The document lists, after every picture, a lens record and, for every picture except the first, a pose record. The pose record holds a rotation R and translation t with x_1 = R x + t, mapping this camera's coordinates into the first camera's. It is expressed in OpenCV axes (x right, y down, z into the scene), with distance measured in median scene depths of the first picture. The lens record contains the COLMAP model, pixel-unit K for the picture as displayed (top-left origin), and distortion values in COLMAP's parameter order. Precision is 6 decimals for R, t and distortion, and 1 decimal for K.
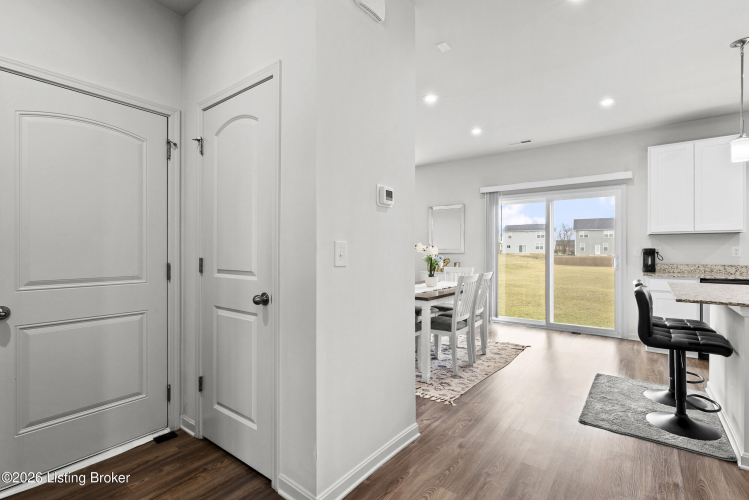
lens RADIAL K [[348.0, 0, 375.8], [0, 348.0, 250.8], [0, 0, 1]] dist [-0.000860, -0.000029]
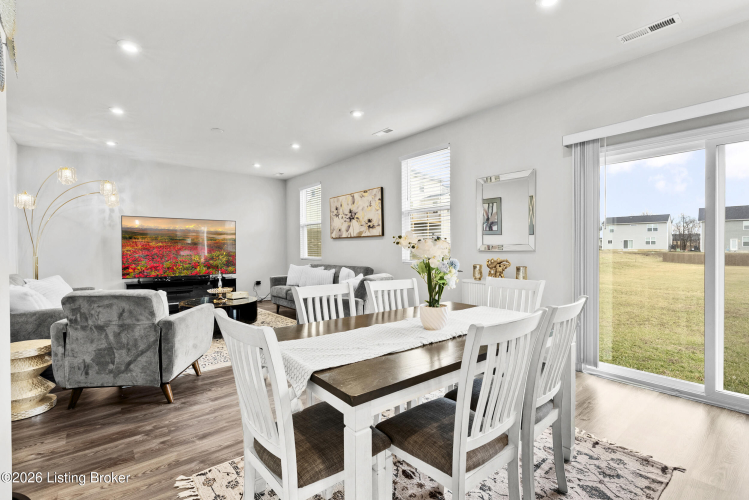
lens RADIAL K [[340.8, 0, 375.1], [0, 340.8, 251.4], [0, 0, 1]] dist [-0.000935, -0.000017]
pose [[0.971690, -0.002695, -0.236246, 0.162121], [0.005253, 0.999934, 0.010198, -0.000738], [0.236203, -0.011150, 0.971640, 0.469428]]
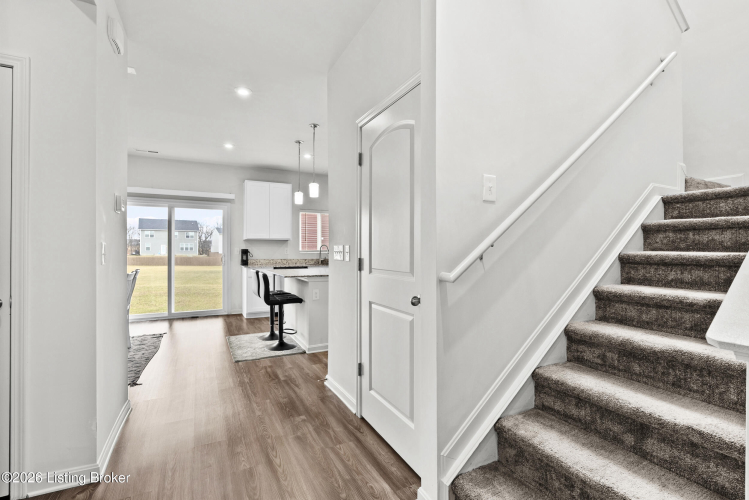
lens RADIAL K [[344.8, 0, 374.4], [0, 344.8, 246.2], [0, 0, 1]] dist [-0.000986, 0.000163]
pose [[0.431839, 0.010817, 0.901886, -0.271824], [0.000441, 0.999925, -0.012204, -0.000529], [-0.901951, 0.005668, 0.431802, -0.111439]]
